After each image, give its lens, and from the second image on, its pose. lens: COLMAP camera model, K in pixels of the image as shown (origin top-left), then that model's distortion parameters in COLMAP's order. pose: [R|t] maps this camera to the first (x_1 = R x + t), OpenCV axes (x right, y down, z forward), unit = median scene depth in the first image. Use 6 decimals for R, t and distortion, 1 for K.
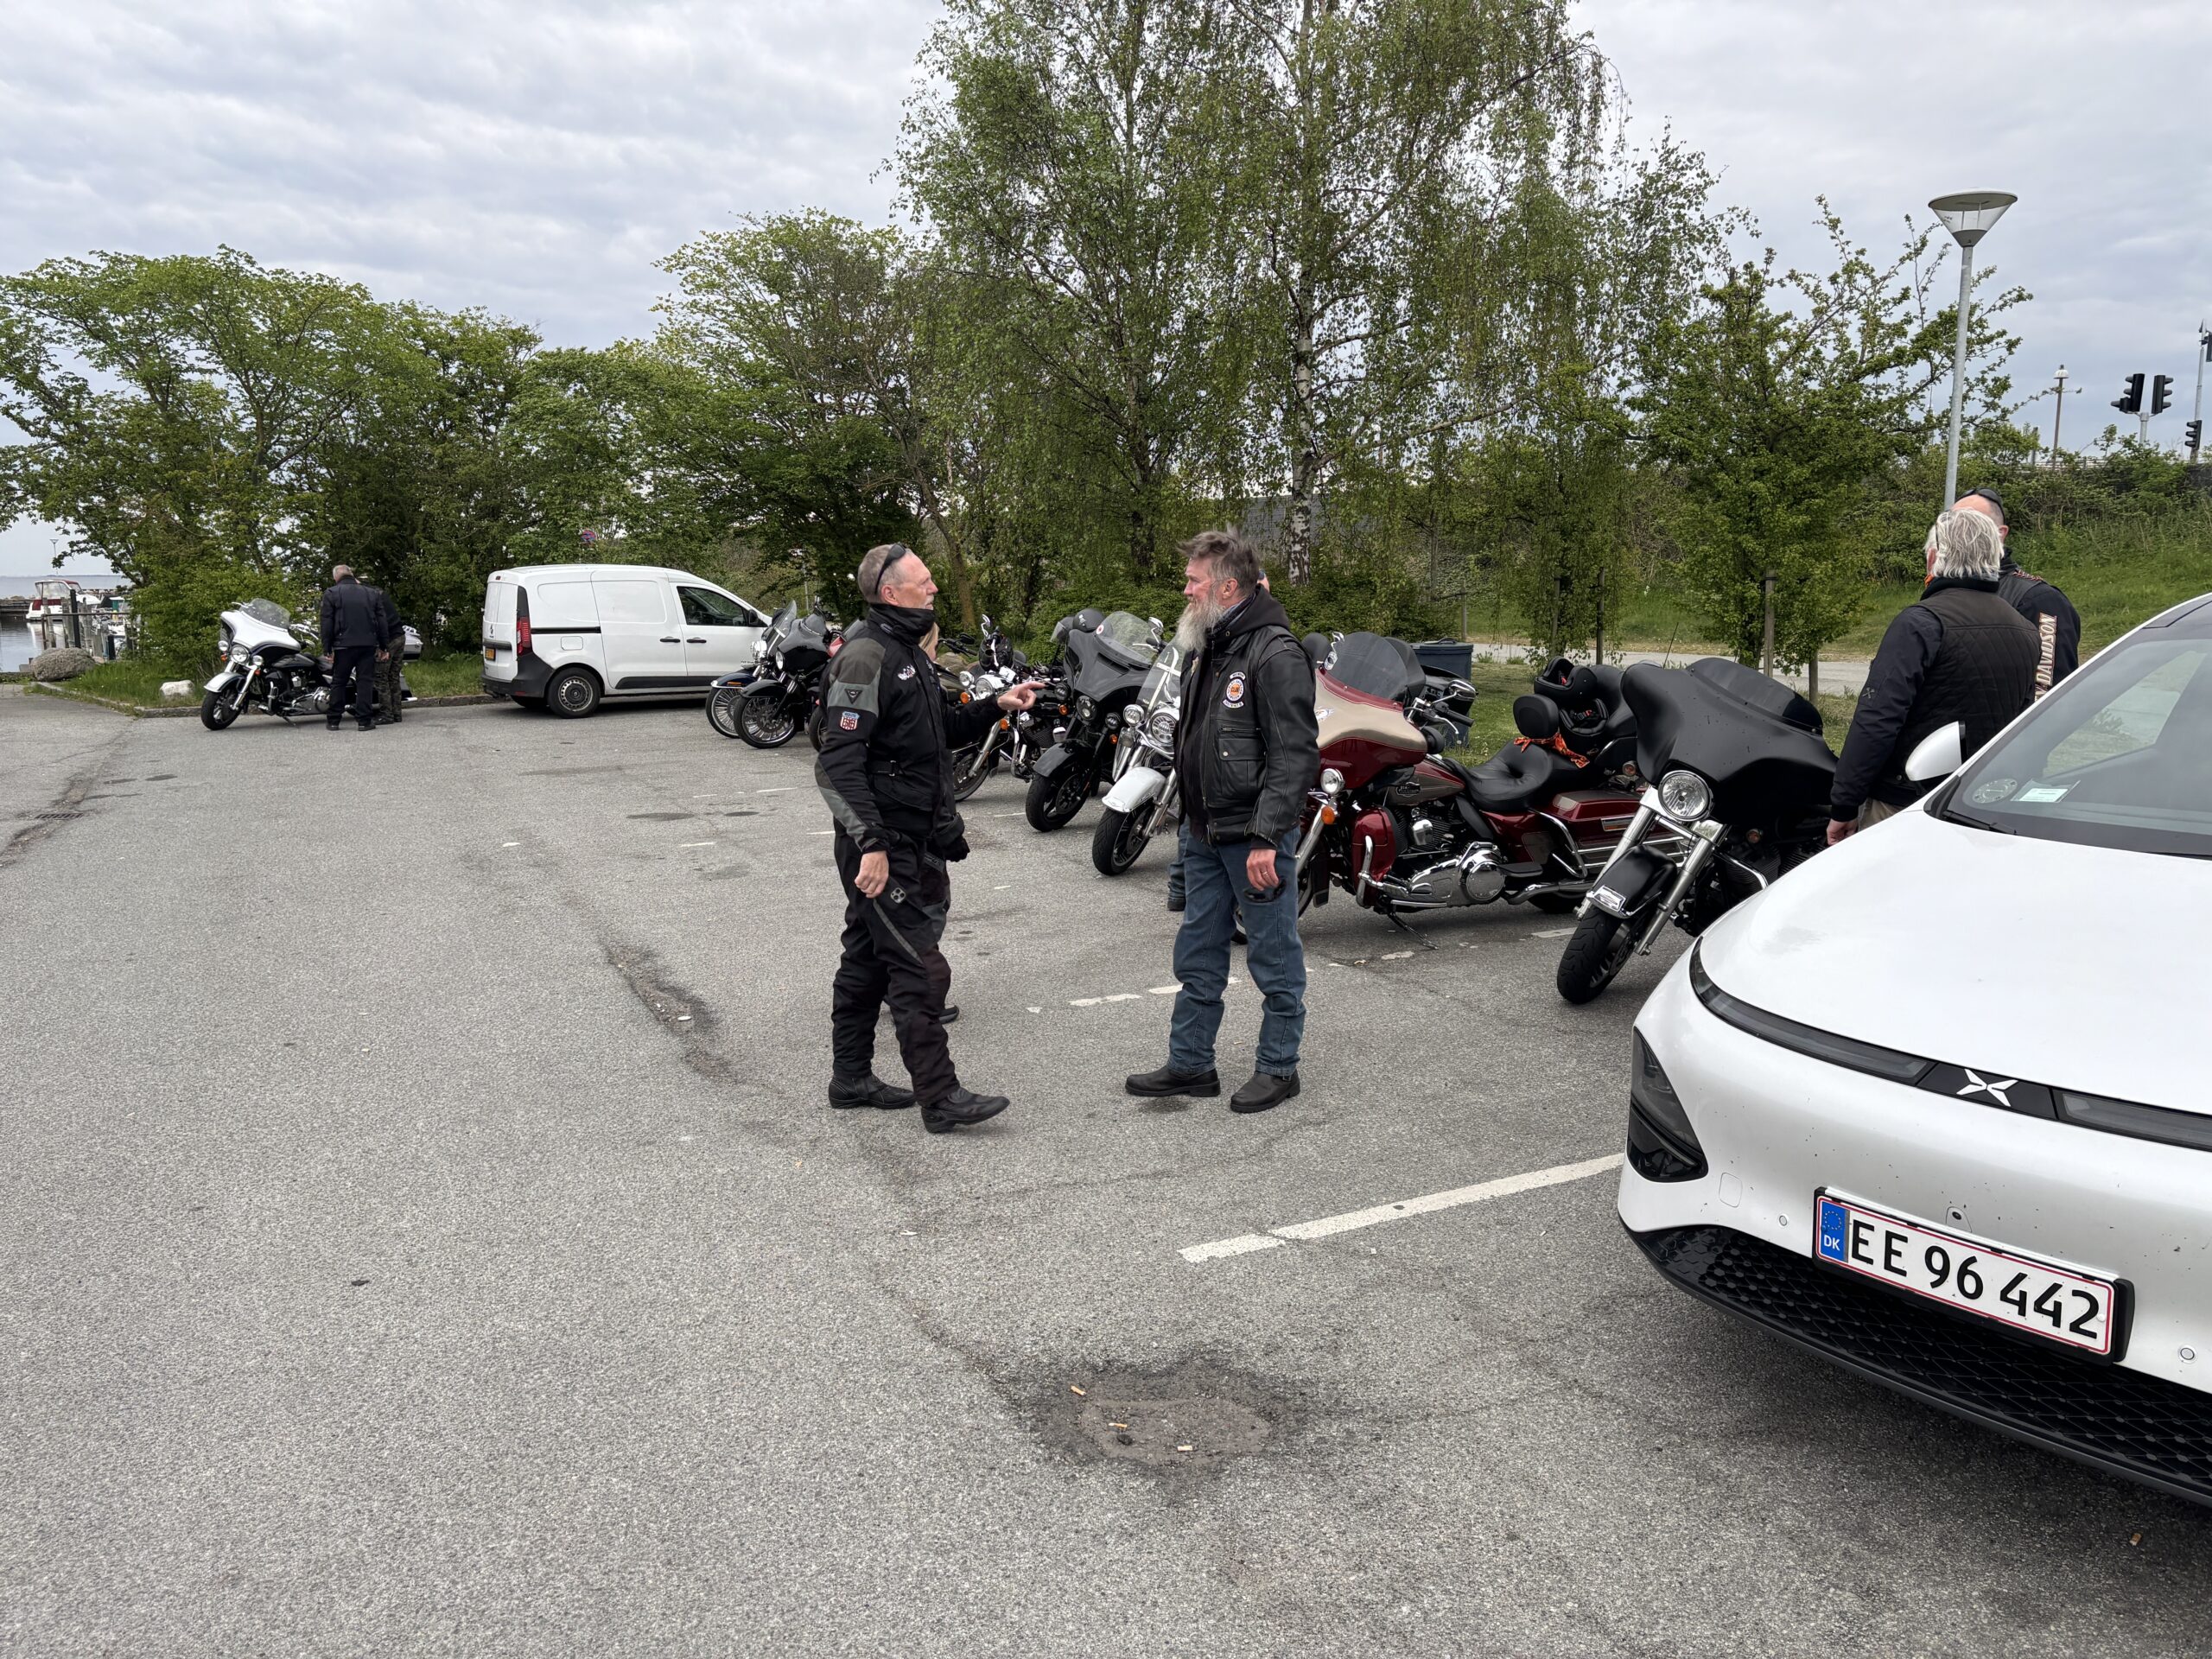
lens RADIAL K [[1838.2, 0, 1106.0], [0, 1838.2, 829.5], [0, 0, 1]] dist [0.037121, -0.002114]
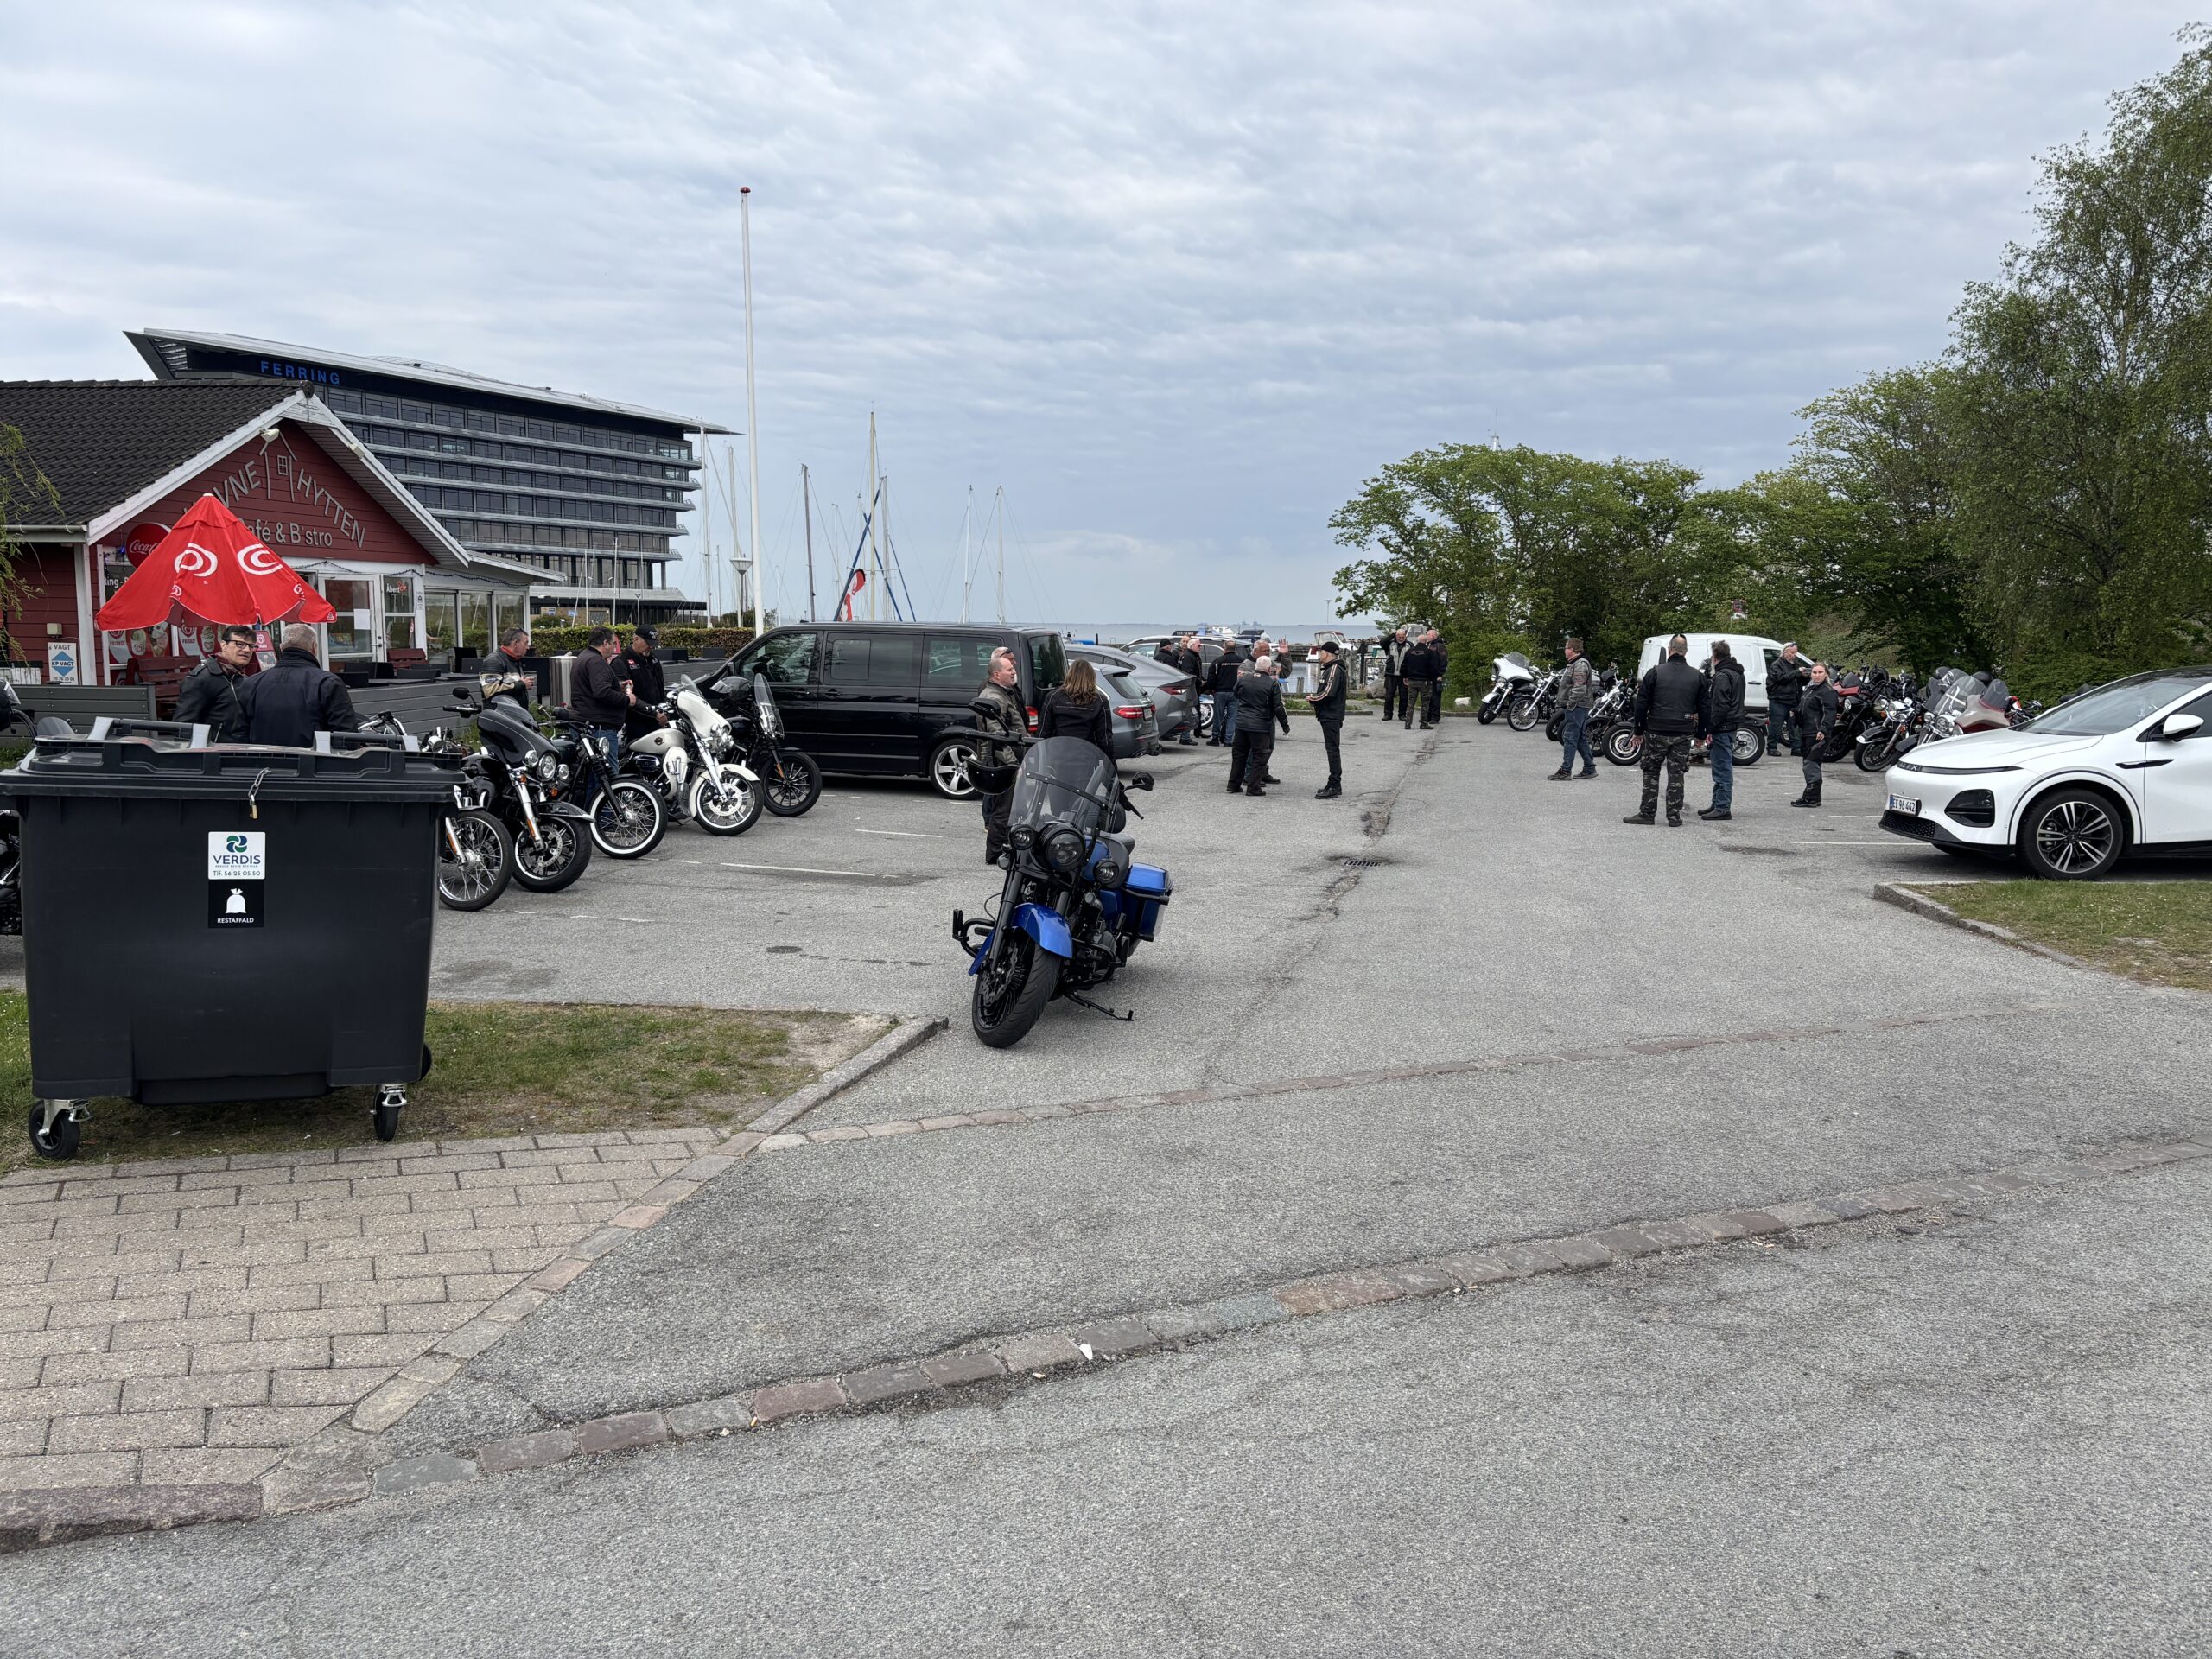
lens RADIAL K [[1838.2, 0, 1106.0], [0, 1838.2, 829.5], [0, 0, 1]] dist [0.037121, -0.002114]
pose [[0.816609, 0.079637, -0.571671, 0.197248], [-0.096027, 0.995378, 0.001492, 0.064255], [0.569147, 0.053677, 0.820482, -0.531387]]
